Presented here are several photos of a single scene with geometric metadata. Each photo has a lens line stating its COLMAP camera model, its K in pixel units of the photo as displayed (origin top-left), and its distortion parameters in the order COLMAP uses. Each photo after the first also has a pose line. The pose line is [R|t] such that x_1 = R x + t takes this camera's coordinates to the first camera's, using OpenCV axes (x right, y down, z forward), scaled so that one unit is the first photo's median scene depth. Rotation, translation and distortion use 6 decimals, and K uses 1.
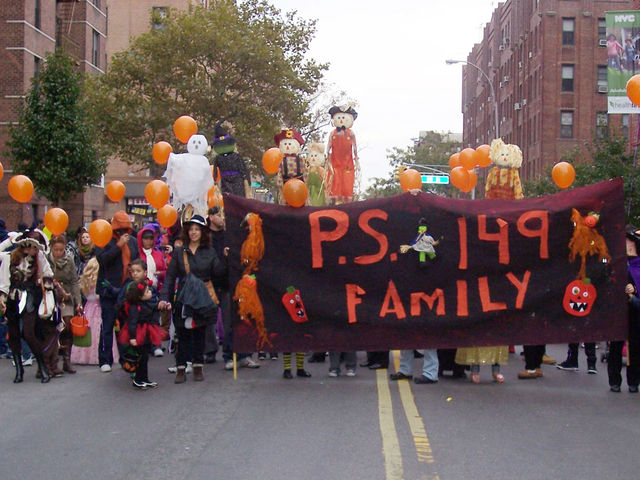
lens RADIAL K [[1178.4, 0, 320.0], [0, 1178.4, 240.0], [0, 0, 1]] dist [-0.066024, 0.022964]
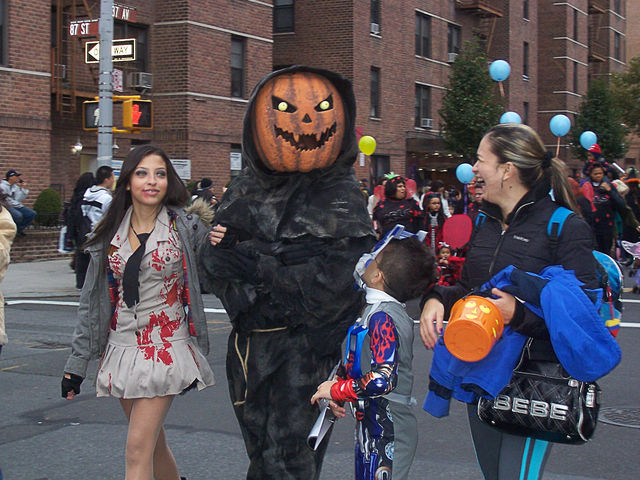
lens RADIAL K [[1178.4, 0, 320.0], [0, 1178.4, 240.0], [0, 0, 1]] dist [-0.066024, 0.022964]
pose [[0.907739, 0.006527, -0.419484, 0.066959], [0.008552, 0.999383, 0.034055, 0.003985], [0.419447, -0.034500, 0.907124, -0.389513]]
